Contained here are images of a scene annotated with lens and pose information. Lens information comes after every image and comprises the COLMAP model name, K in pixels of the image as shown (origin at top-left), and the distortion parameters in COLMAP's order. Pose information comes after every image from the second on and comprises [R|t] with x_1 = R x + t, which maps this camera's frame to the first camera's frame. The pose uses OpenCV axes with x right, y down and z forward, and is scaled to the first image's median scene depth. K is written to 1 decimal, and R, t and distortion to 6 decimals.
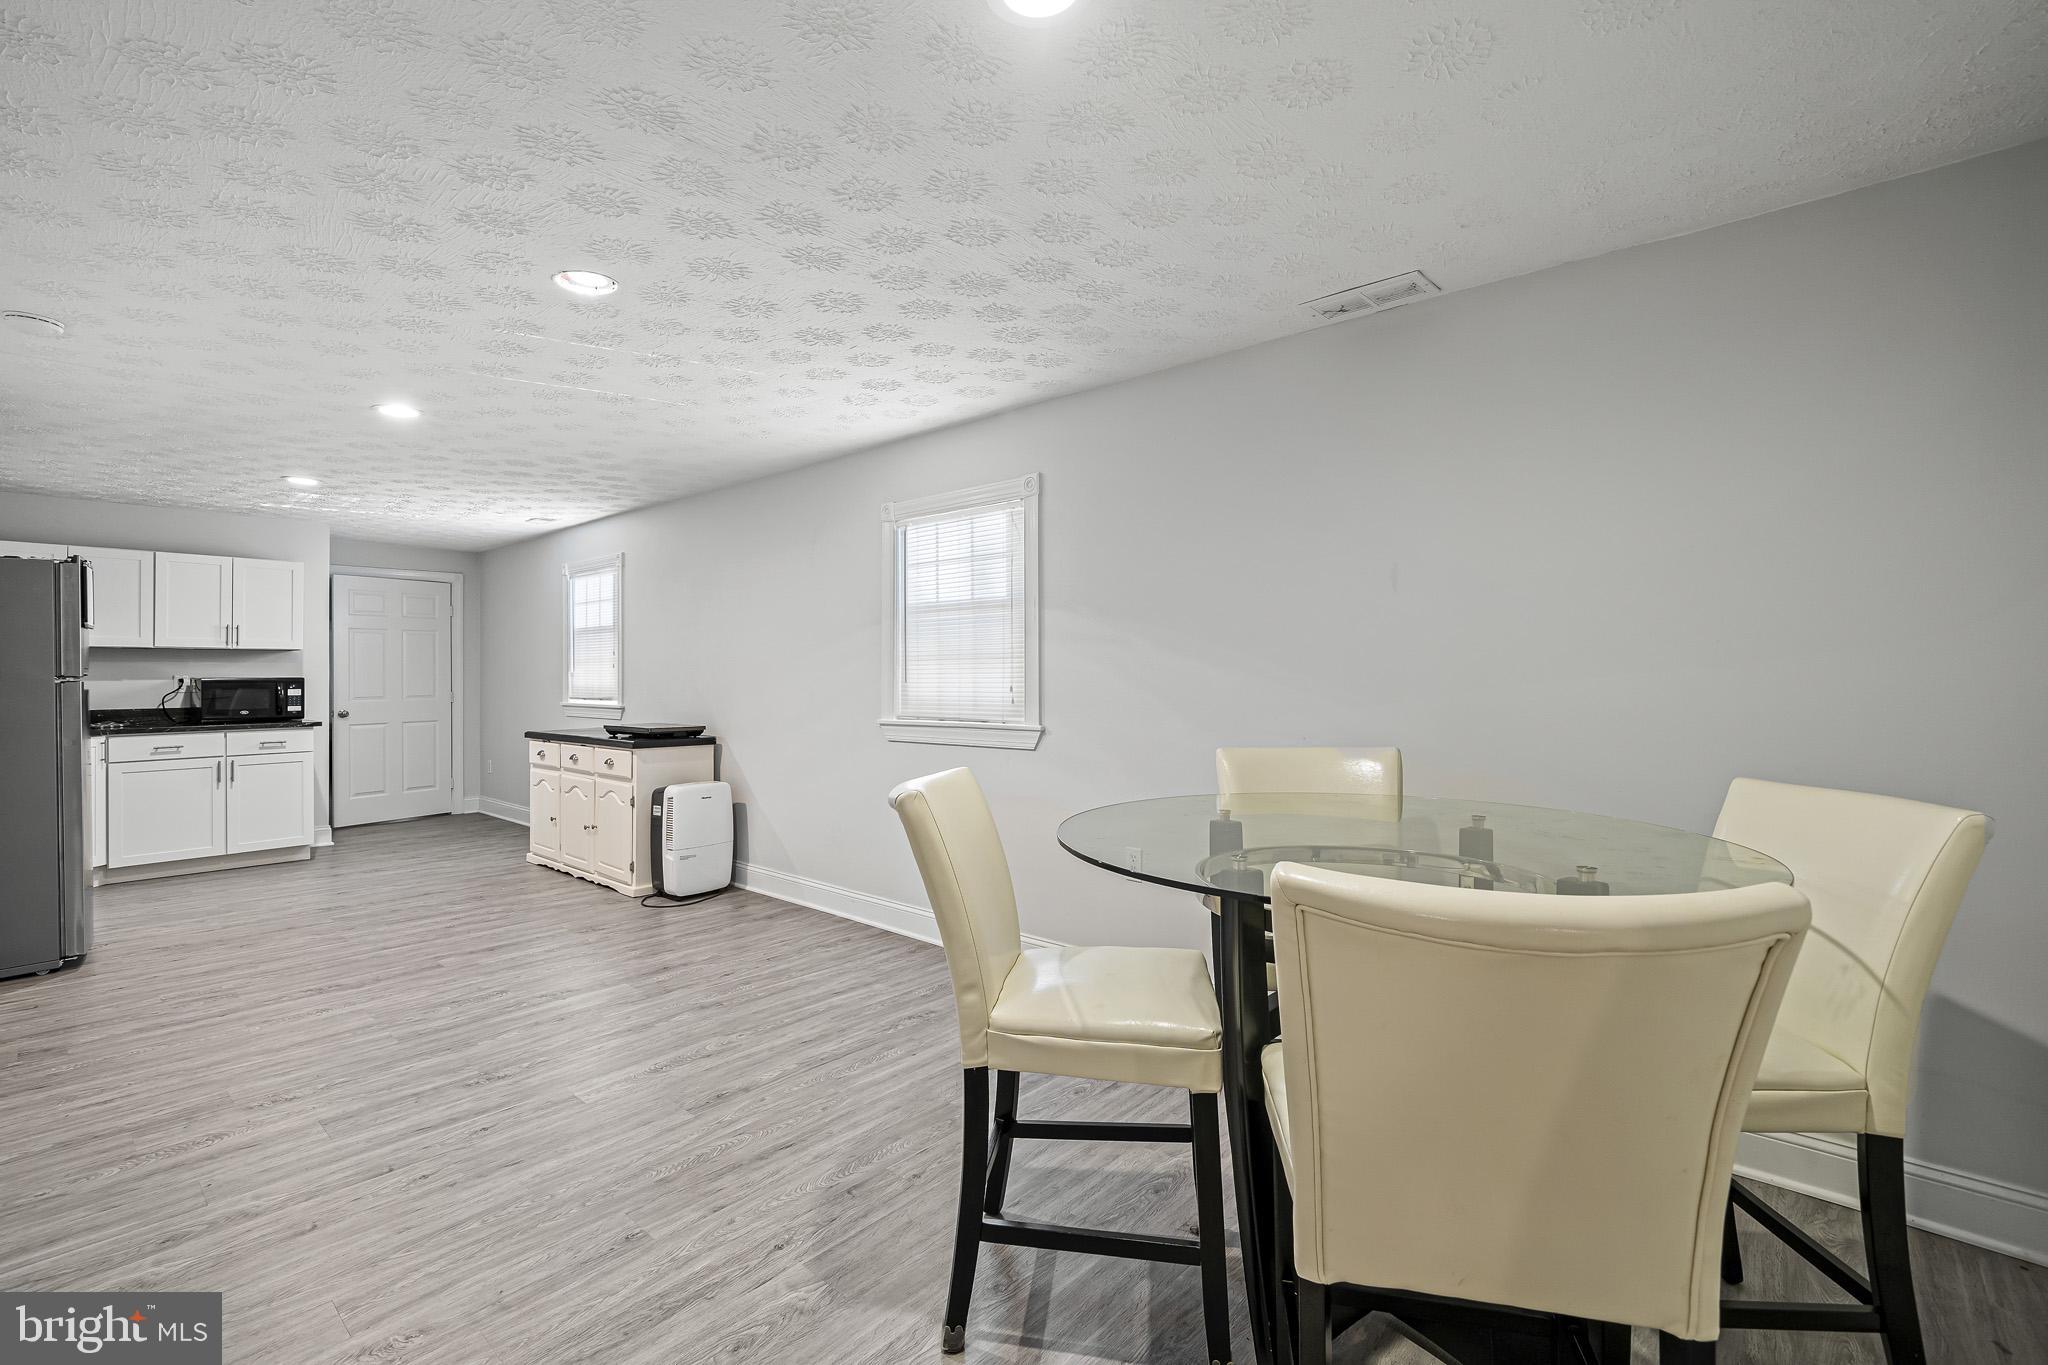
lens RADIAL K [[895.5, 0, 992.2], [0, 895.5, 668.5], [0, 0, 1]] dist [0.002294, 0.000362]
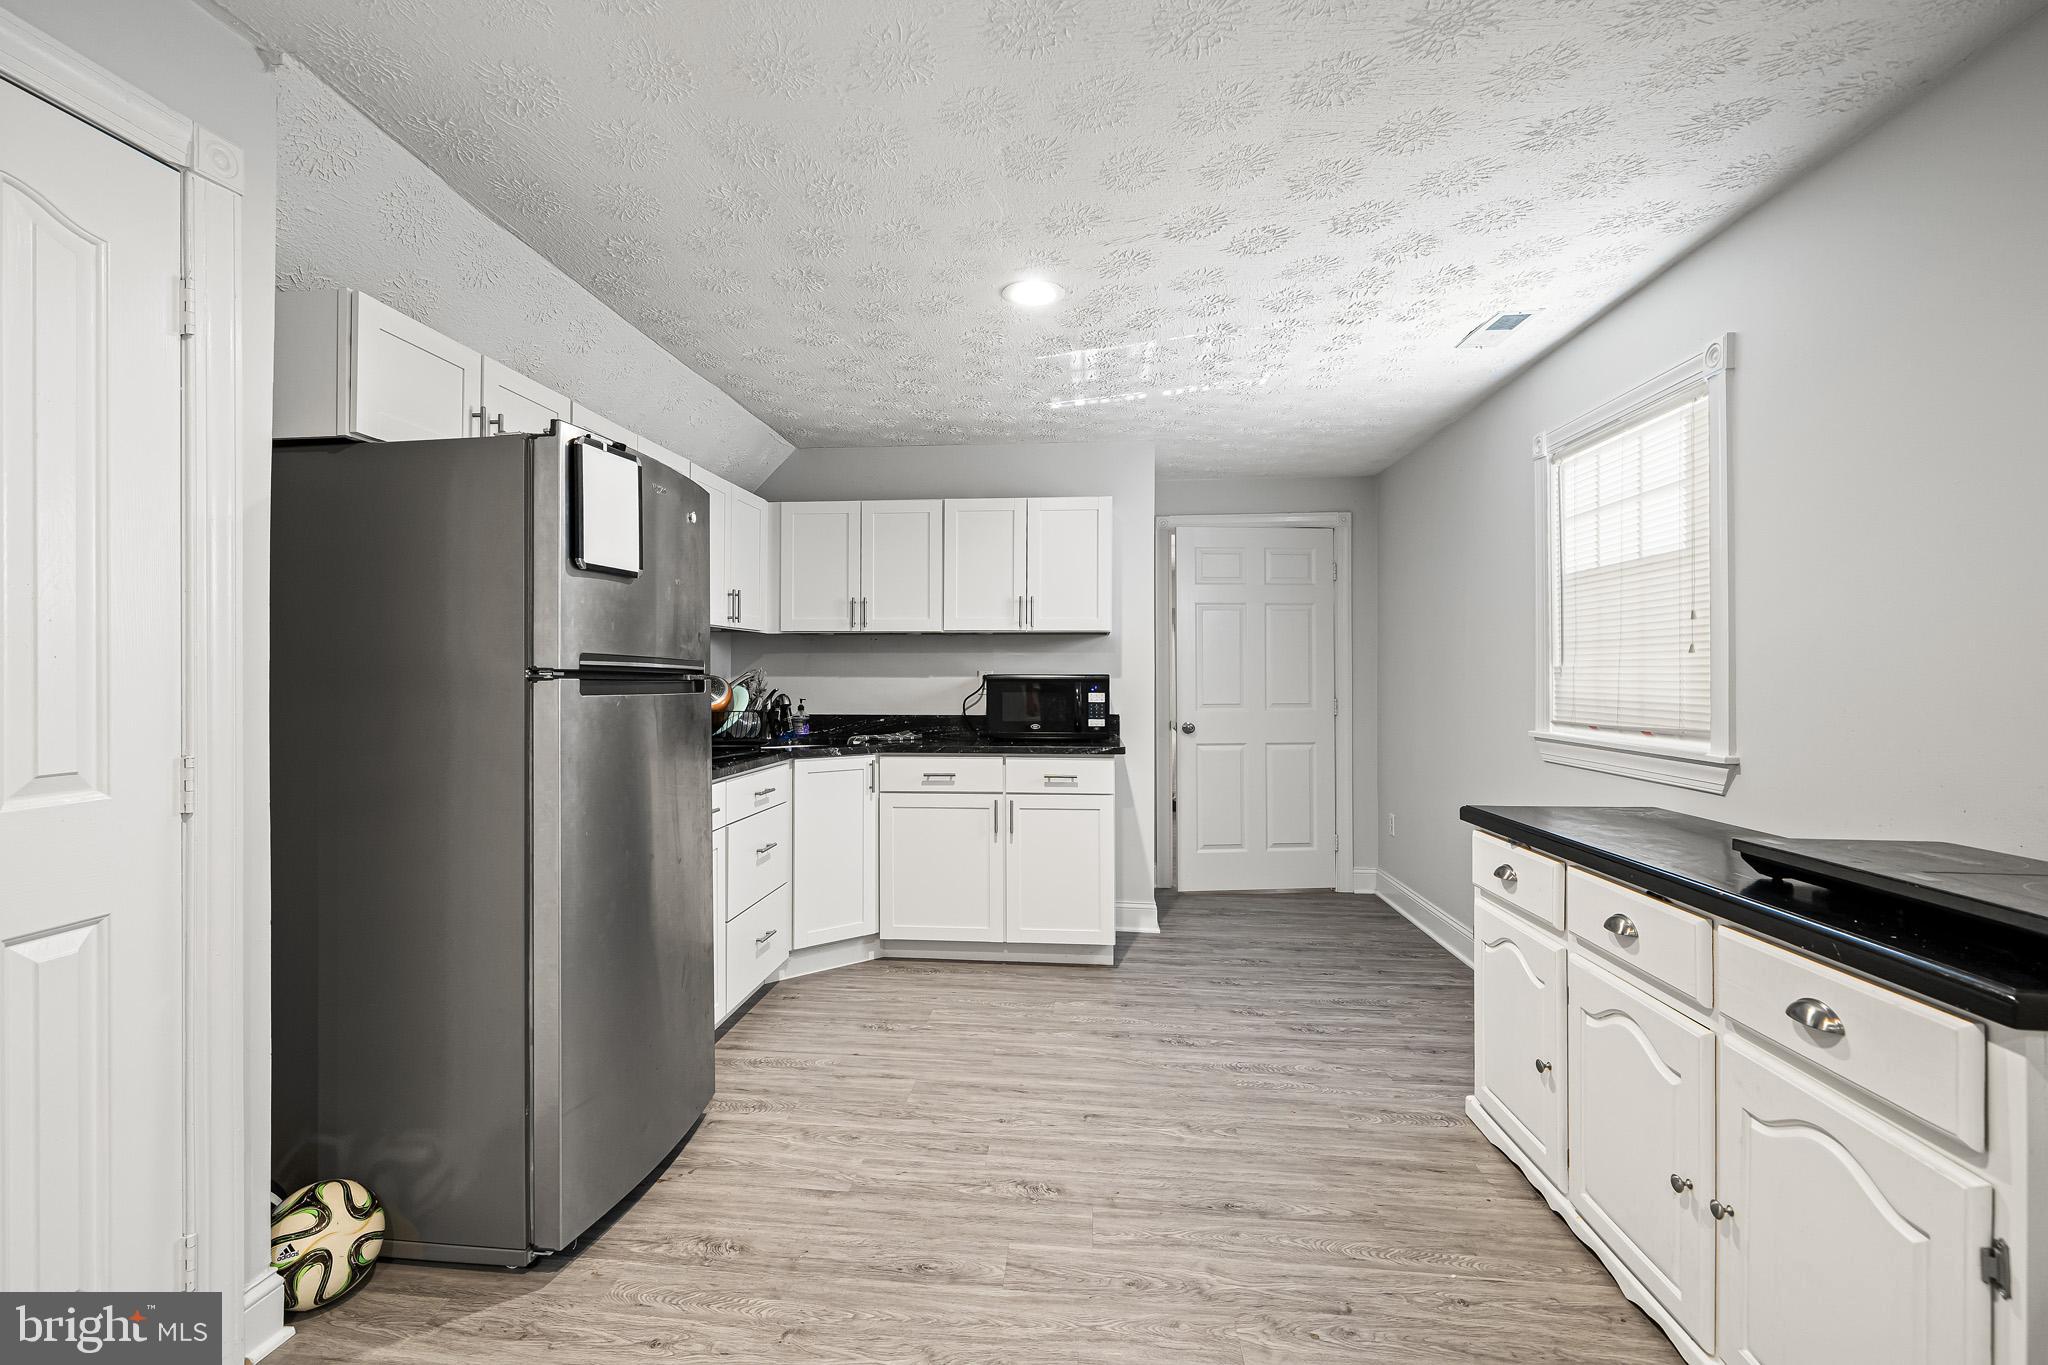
lens RADIAL K [[895.5, 0, 992.2], [0, 895.5, 668.5], [0, 0, 1]] dist [0.002294, 0.000362]
pose [[0.589059, 0.000393, -0.808090, -0.310682], [-0.000815, 1.000000, -0.000108, 0.005867], [0.808089, 0.000722, 0.589059, 0.573222]]
